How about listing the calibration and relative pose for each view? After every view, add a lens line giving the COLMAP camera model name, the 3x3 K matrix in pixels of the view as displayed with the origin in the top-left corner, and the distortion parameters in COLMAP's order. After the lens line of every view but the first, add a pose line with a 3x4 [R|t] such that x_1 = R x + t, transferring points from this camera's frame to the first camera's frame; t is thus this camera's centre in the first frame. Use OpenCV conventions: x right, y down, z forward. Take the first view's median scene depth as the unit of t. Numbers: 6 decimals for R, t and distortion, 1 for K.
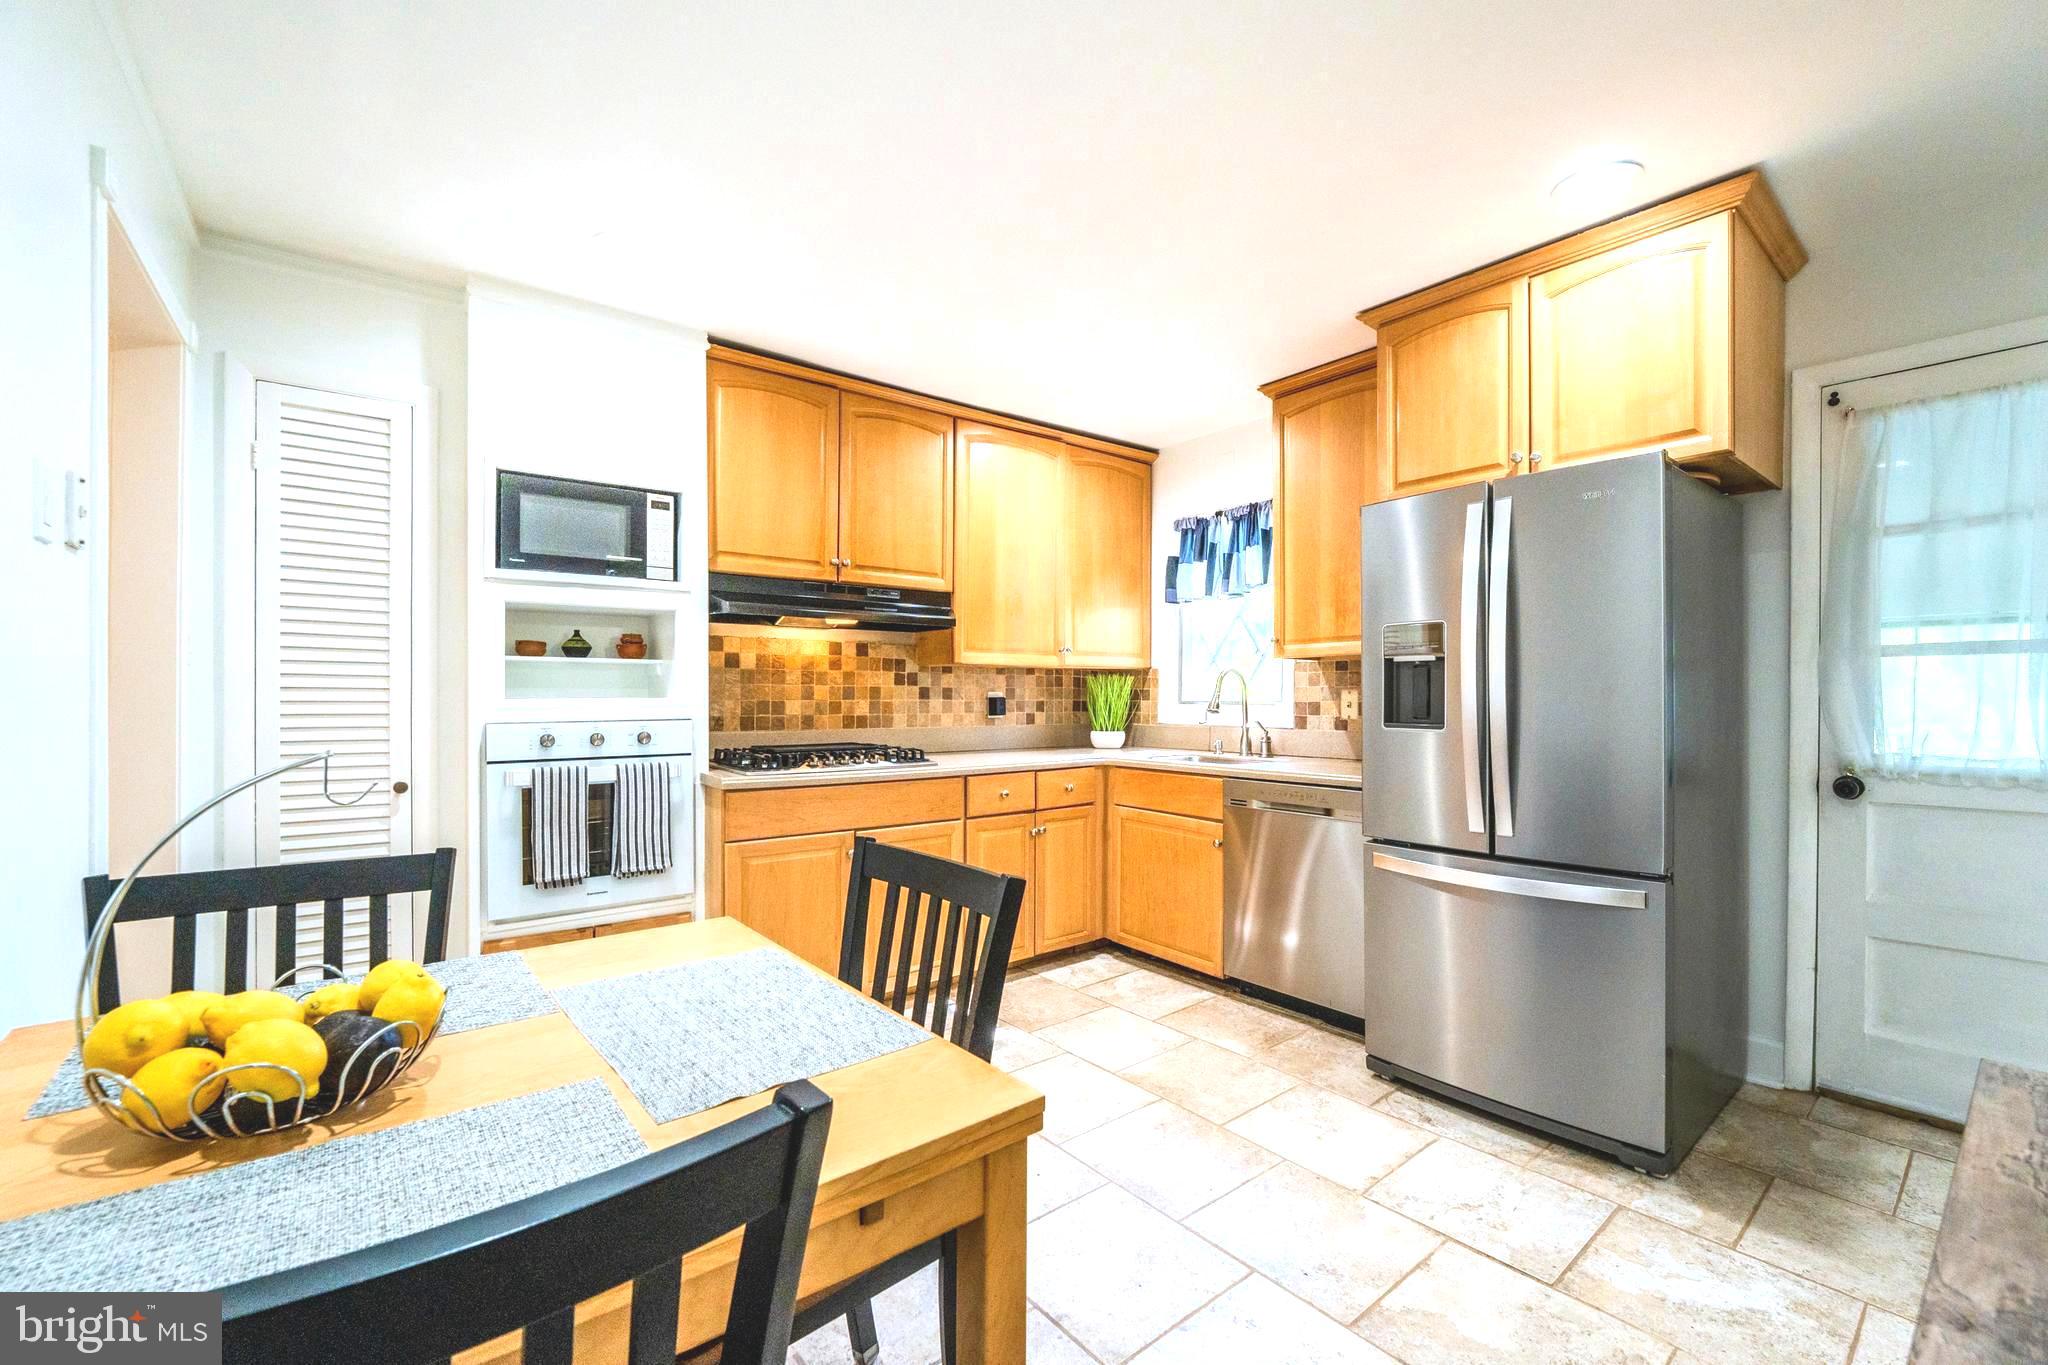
lens RADIAL K [[848.1, 0, 1024.0], [0, 848.1, 682.5], [0, 0, 1]] dist [-0.002266, -0.000348]
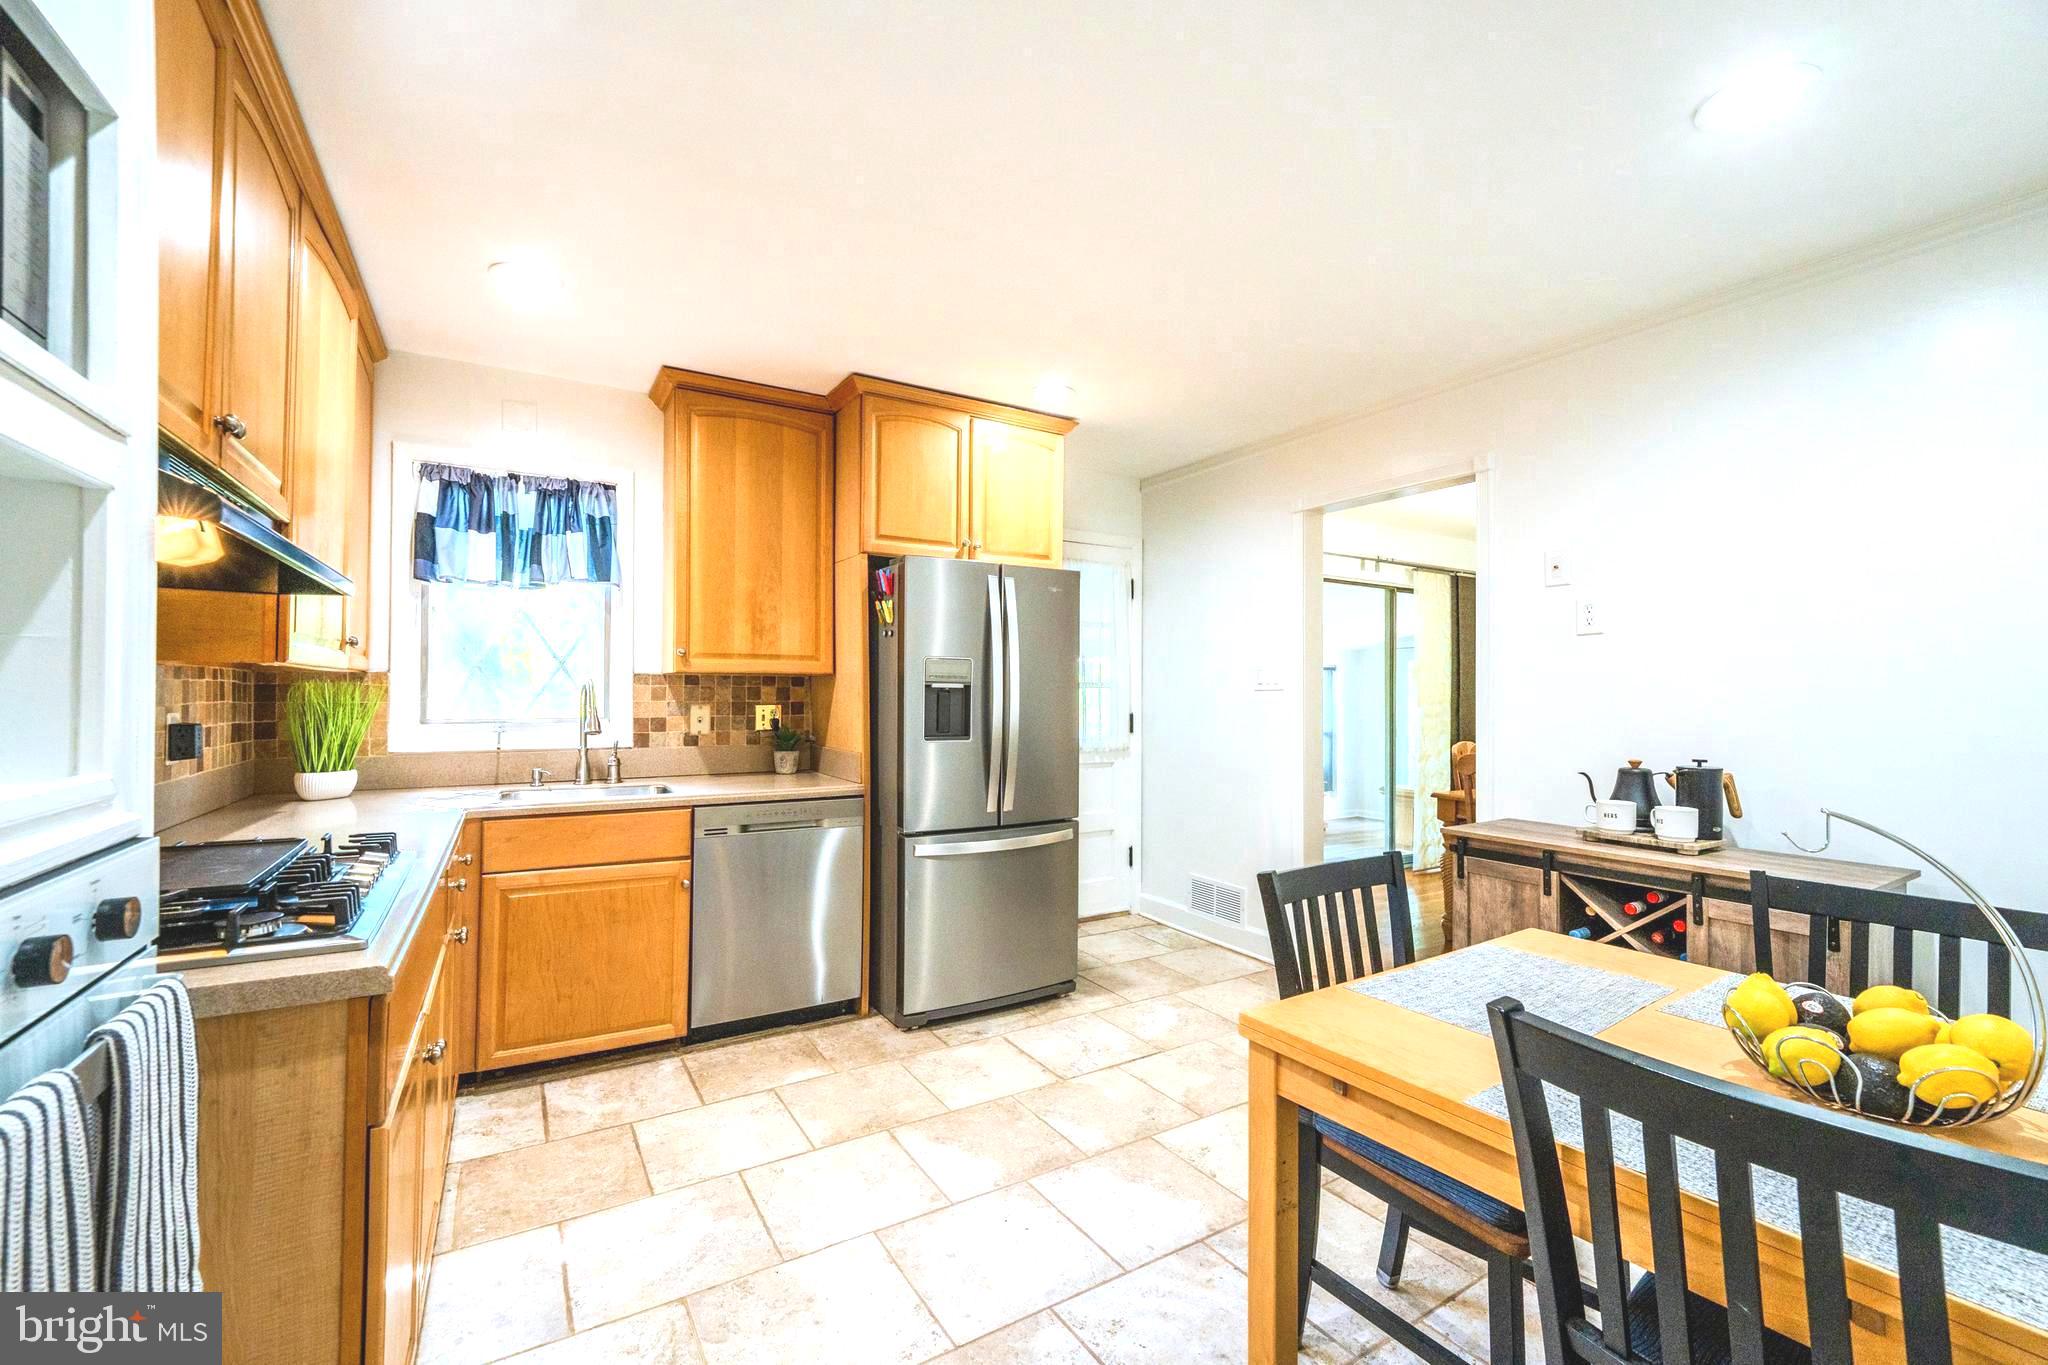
lens RADIAL K [[842.7, 0, 1023.5], [0, 842.7, 689.8], [0, 0, 1]] dist [0.000500, 0.000016]
pose [[0.131731, 0.004859, 0.991274, -0.571874], [-0.021949, 0.999757, -0.001984, -0.015892], [-0.991042, -0.021496, 0.131806, 0.525526]]
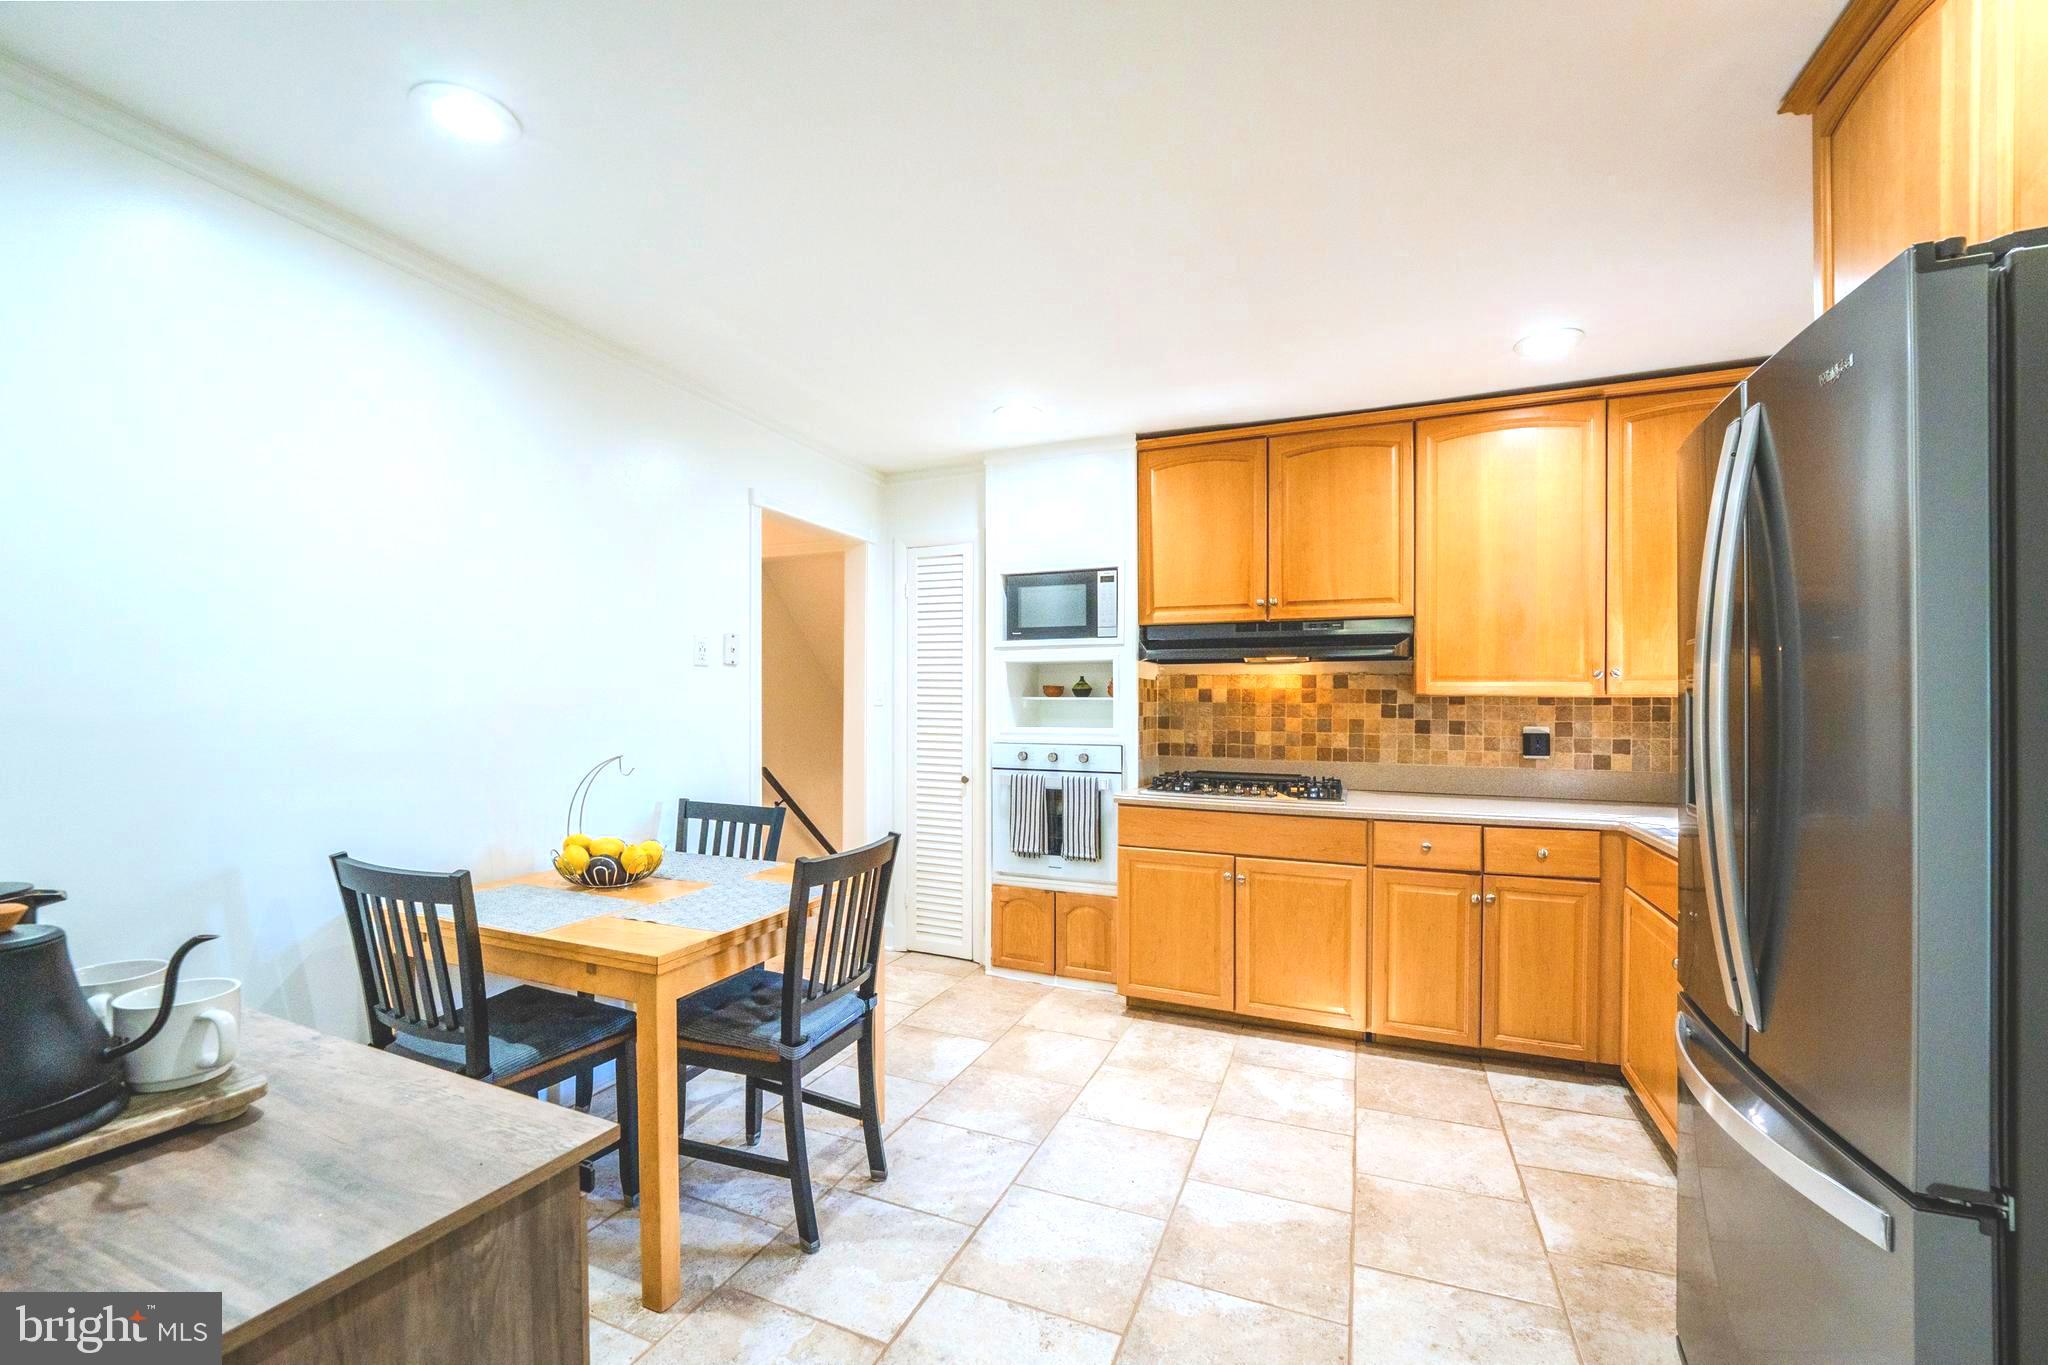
lens RADIAL K [[864.7, 0, 1028.3], [0, 864.7, 704.7], [0, 0, 1]] dist [-0.001094, -0.000086]
pose [[0.484905, 0.004080, -0.874557, 0.555752], [0.005396, 0.999956, 0.007657, -0.023329], [0.874550, -0.008432, 0.484862, 0.212615]]
